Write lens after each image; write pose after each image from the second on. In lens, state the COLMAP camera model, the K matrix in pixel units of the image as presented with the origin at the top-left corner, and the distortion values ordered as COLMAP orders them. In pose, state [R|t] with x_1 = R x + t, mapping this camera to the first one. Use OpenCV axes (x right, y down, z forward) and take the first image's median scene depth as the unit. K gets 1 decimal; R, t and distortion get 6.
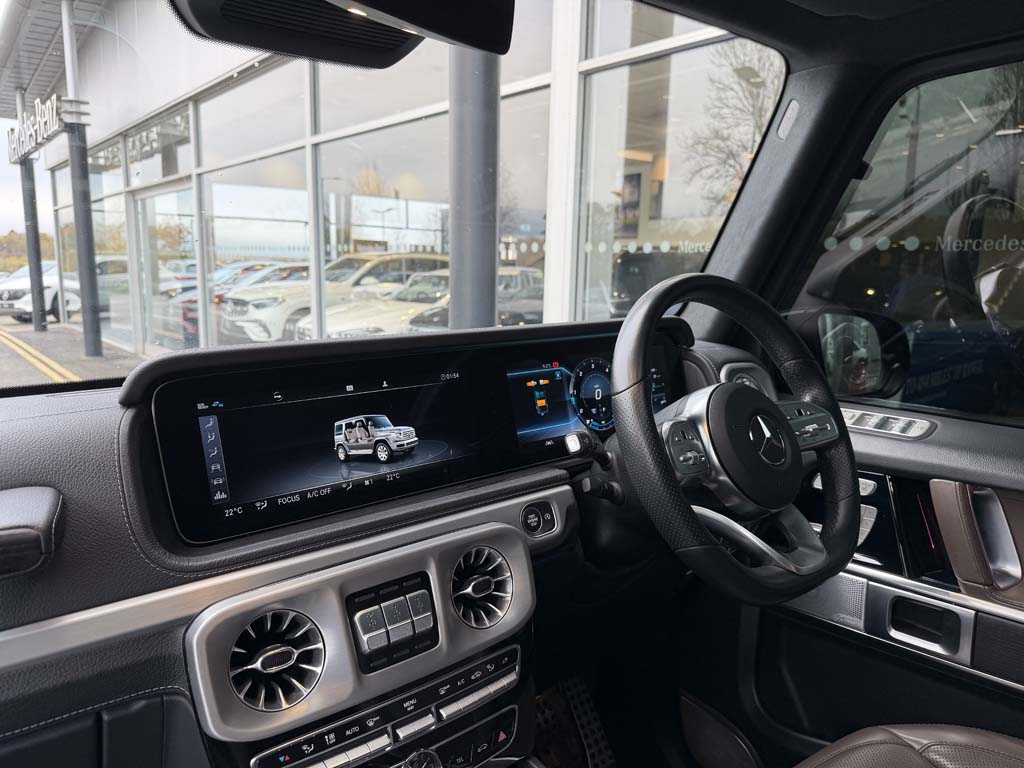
lens RADIAL K [[730.5, 0, 512.0], [0, 730.5, 384.0], [0, 0, 1]] dist [0.052635, -0.063215]
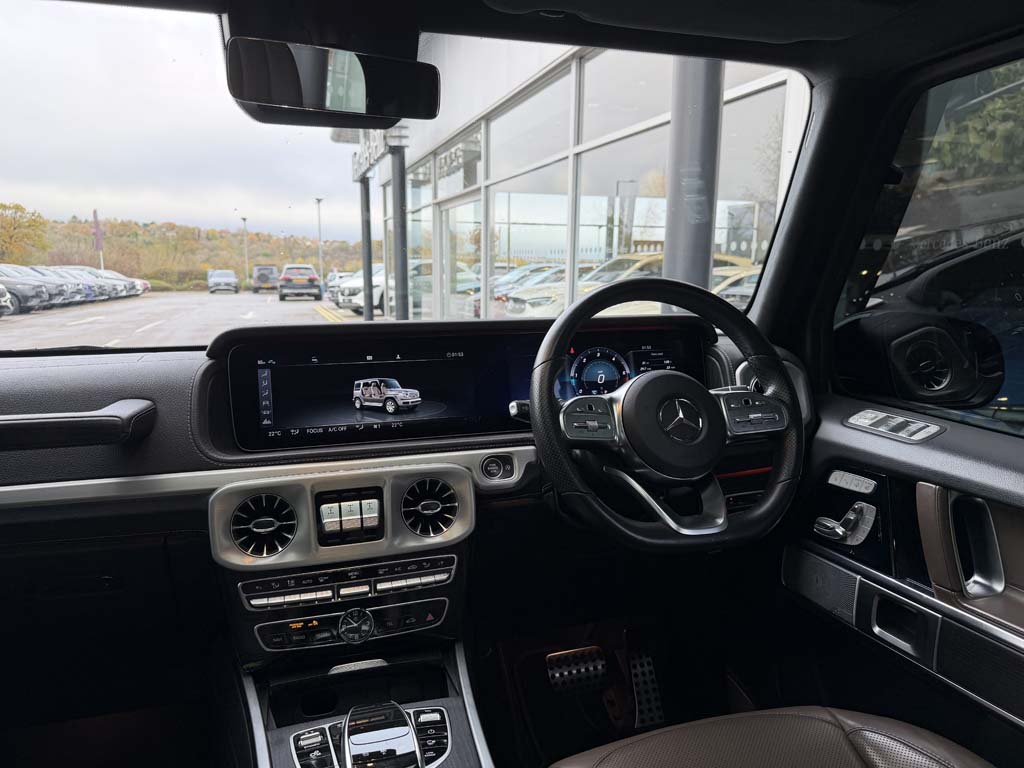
lens RADIAL K [[730.5, 0, 512.0], [0, 730.5, 384.0], [0, 0, 1]] dist [0.052635, -0.063215]
pose [[0.927181, 0.059380, -0.369876, 0.426022], [-0.059930, 0.998152, 0.010015, 0.019568], [0.369788, 0.012881, 0.929027, -0.147688]]
